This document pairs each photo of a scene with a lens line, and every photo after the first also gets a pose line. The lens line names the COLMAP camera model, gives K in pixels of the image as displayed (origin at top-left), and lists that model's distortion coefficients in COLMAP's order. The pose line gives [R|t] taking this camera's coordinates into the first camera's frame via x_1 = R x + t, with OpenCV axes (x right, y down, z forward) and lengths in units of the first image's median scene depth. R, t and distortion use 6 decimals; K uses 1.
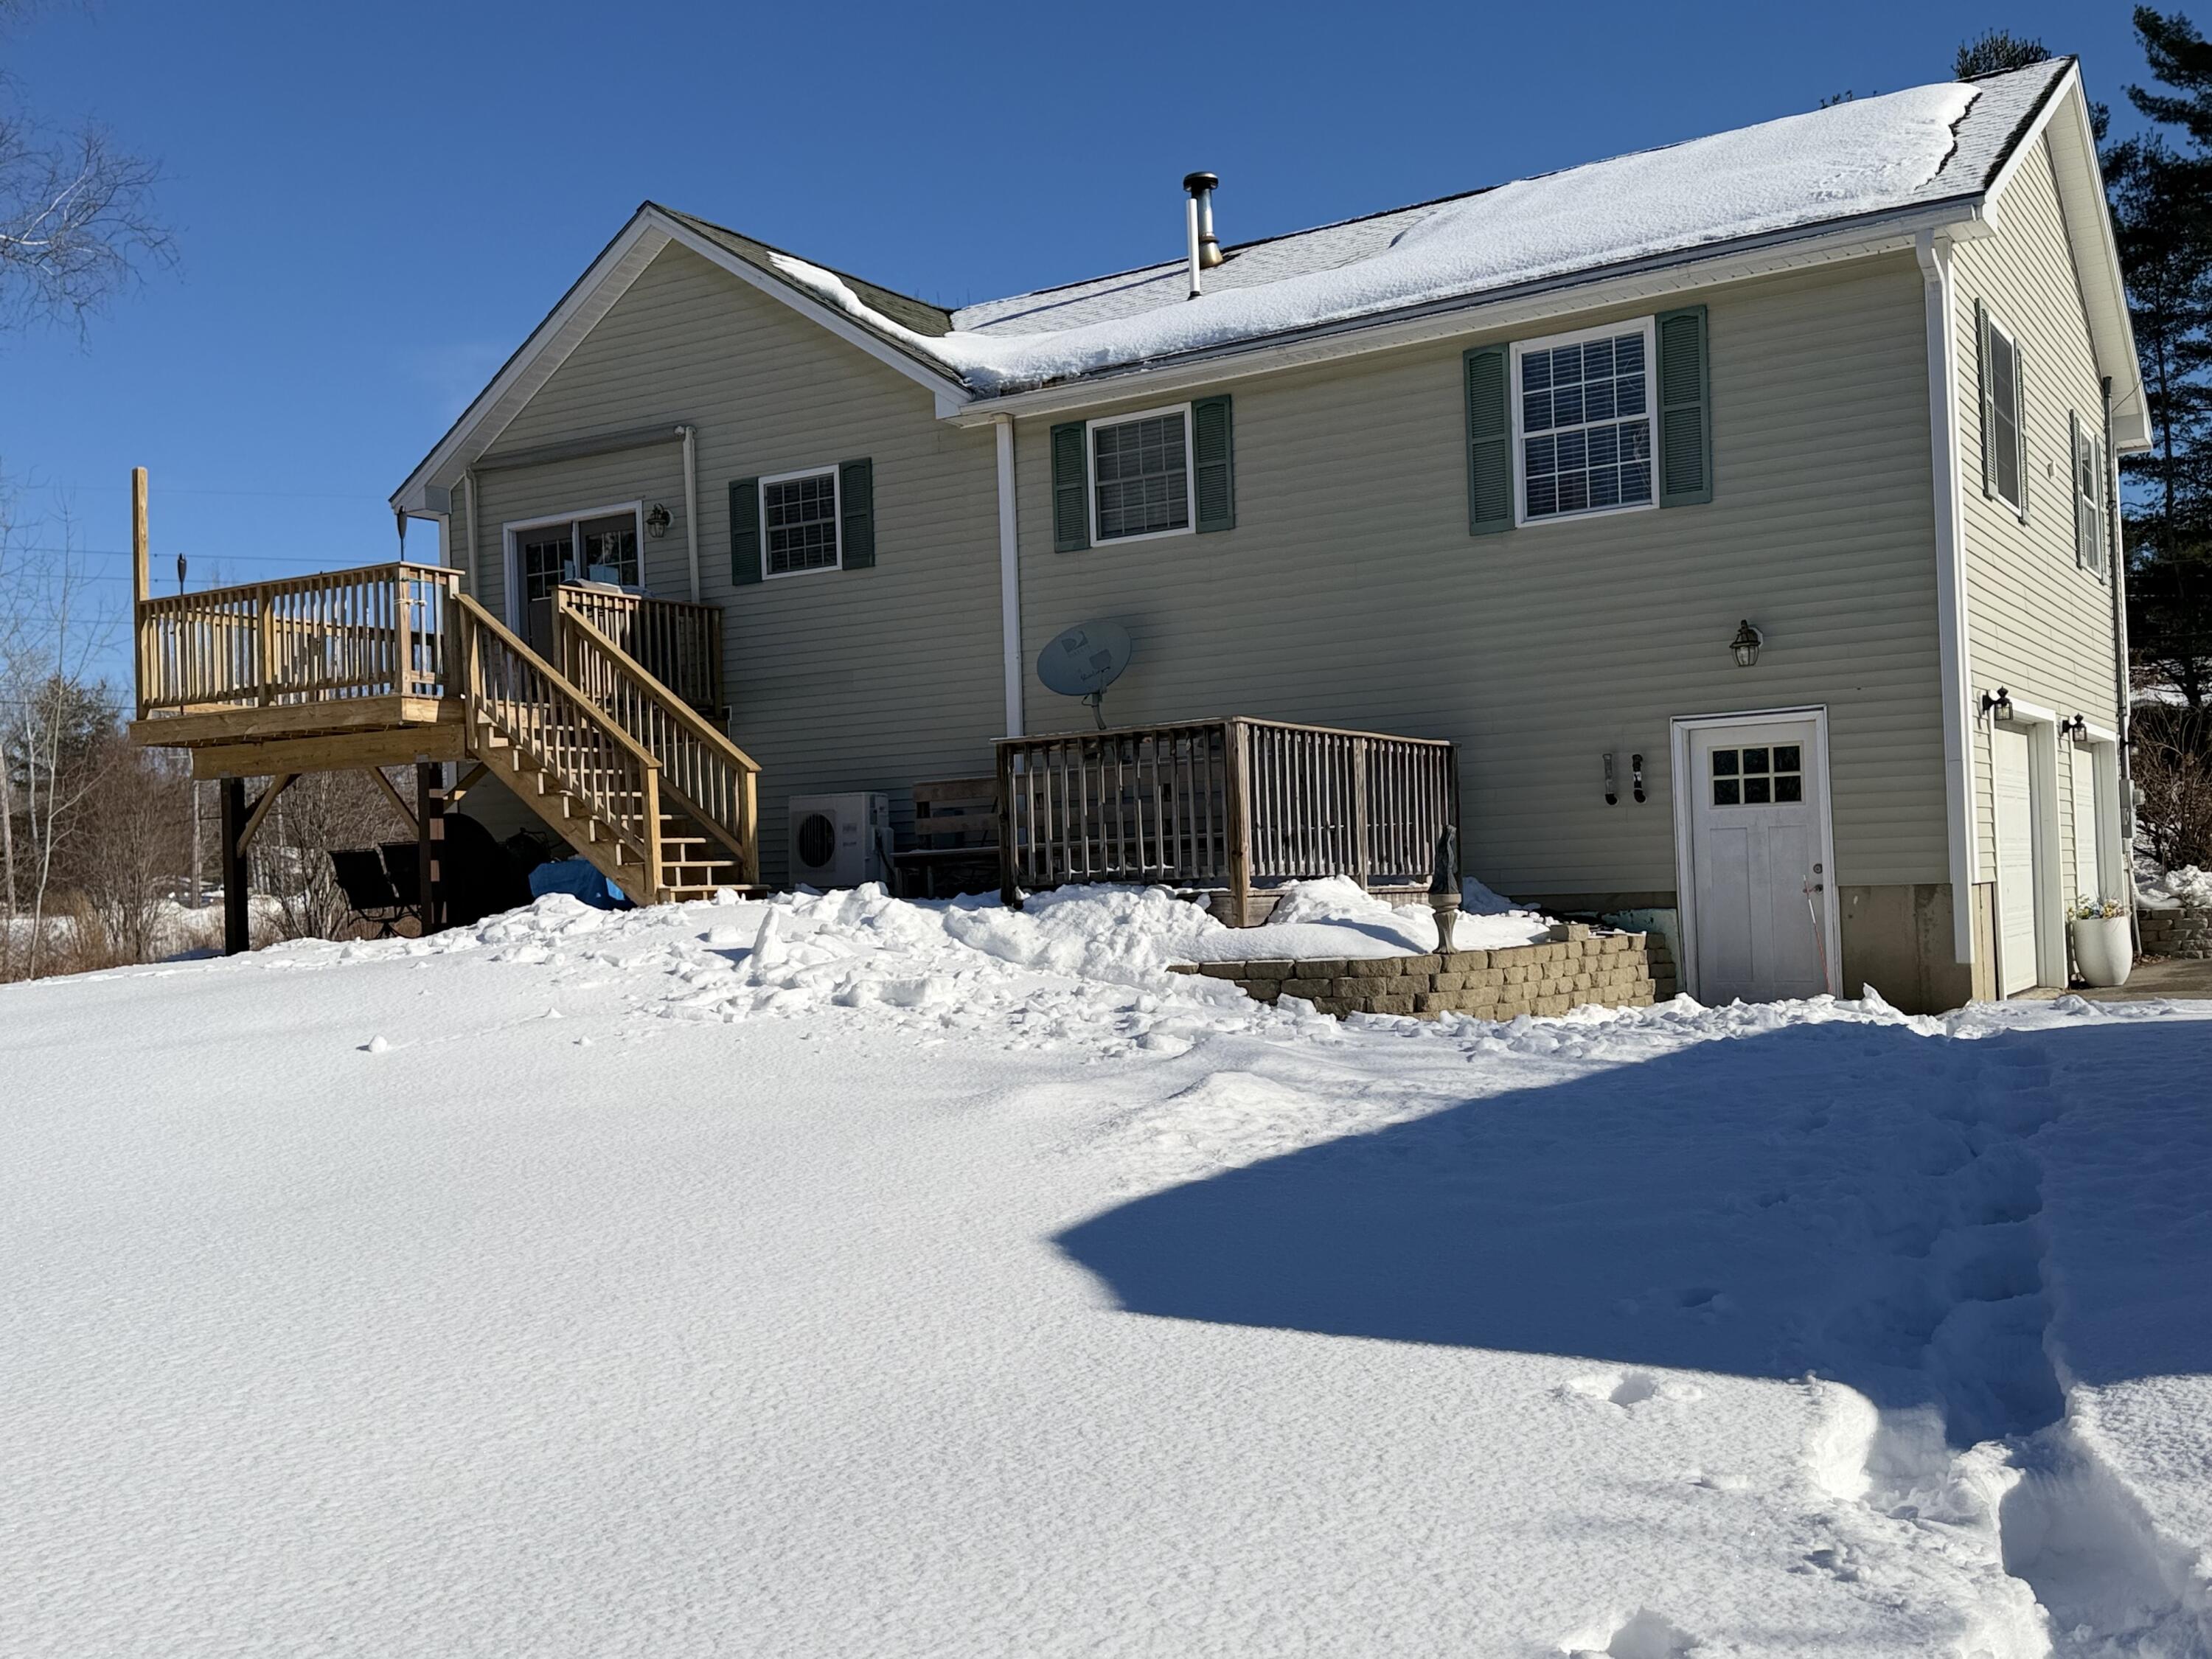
lens RADIAL K [[2070.3, 0, 1126.7], [0, 2070.3, 826.9], [0, 0, 1]] dist [0.200407, -0.410201]
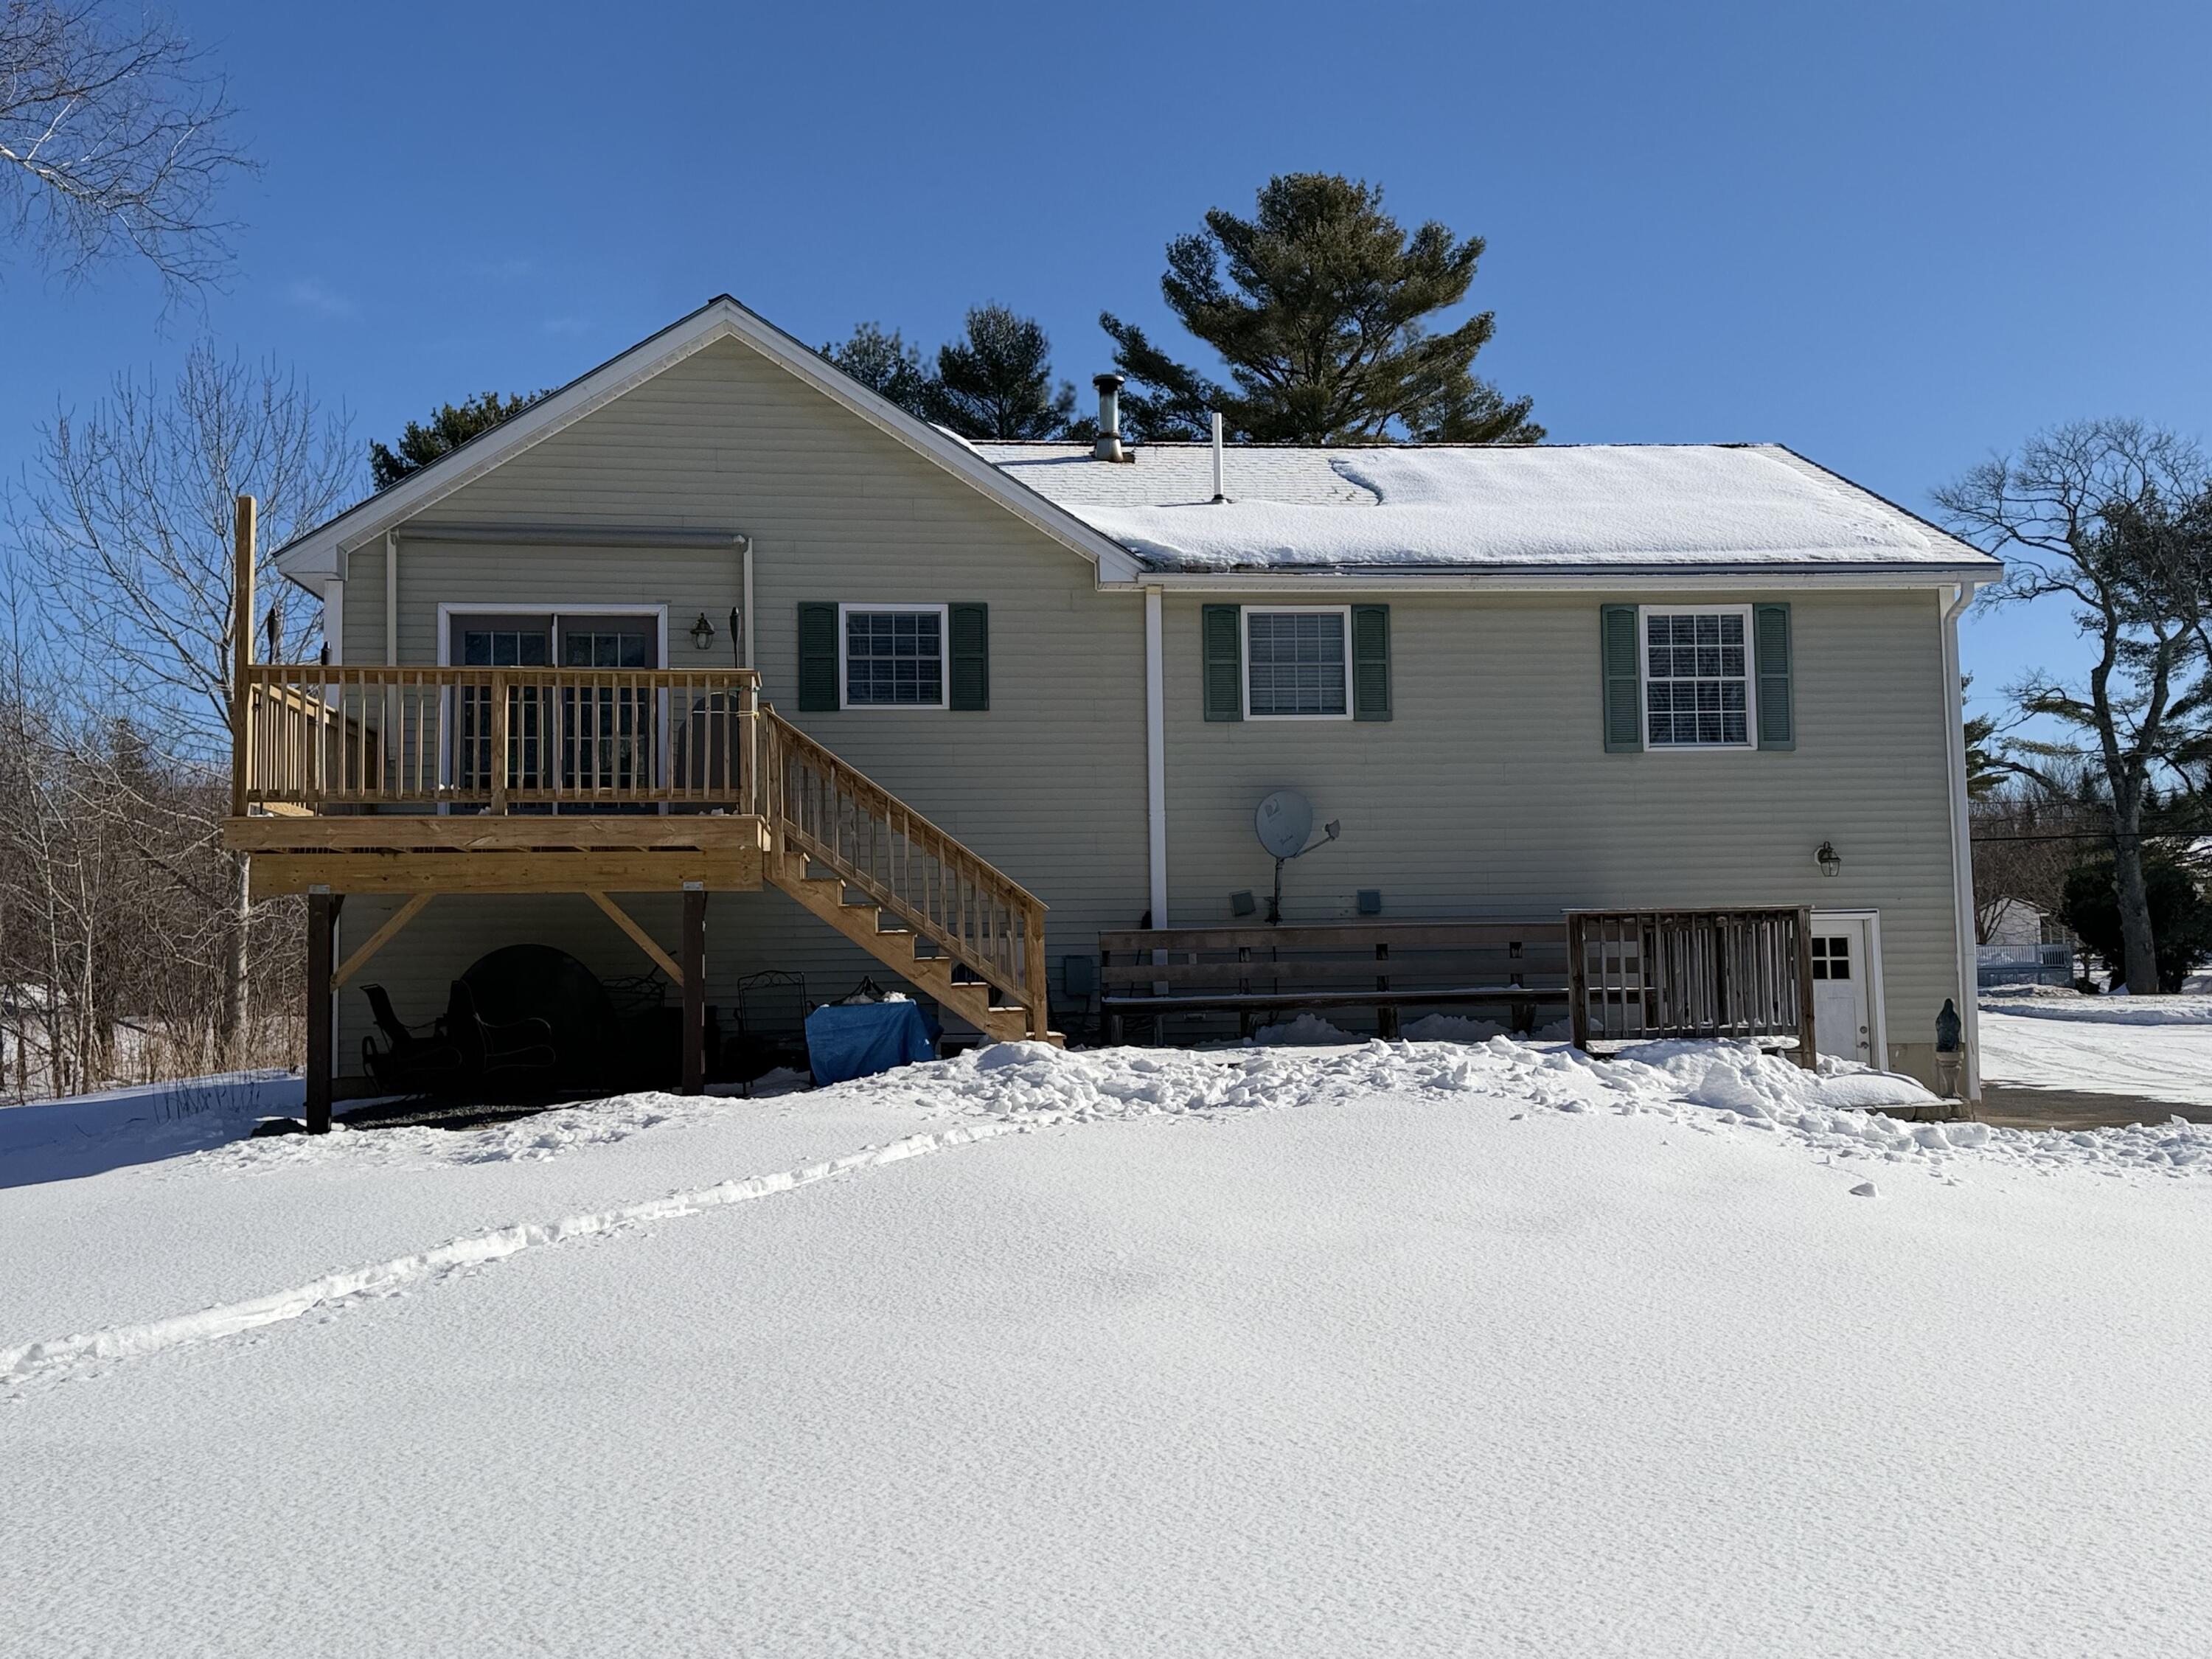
lens RADIAL K [[2070.3, 0, 1126.7], [0, 2070.3, 826.9], [0, 0, 1]] dist [0.200407, -0.410201]
pose [[0.780066, 0.069036, 0.621877, -0.752968], [-0.027709, 0.996731, -0.075891, 0.004965], [-0.625084, 0.041969, 0.779429, 0.200843]]
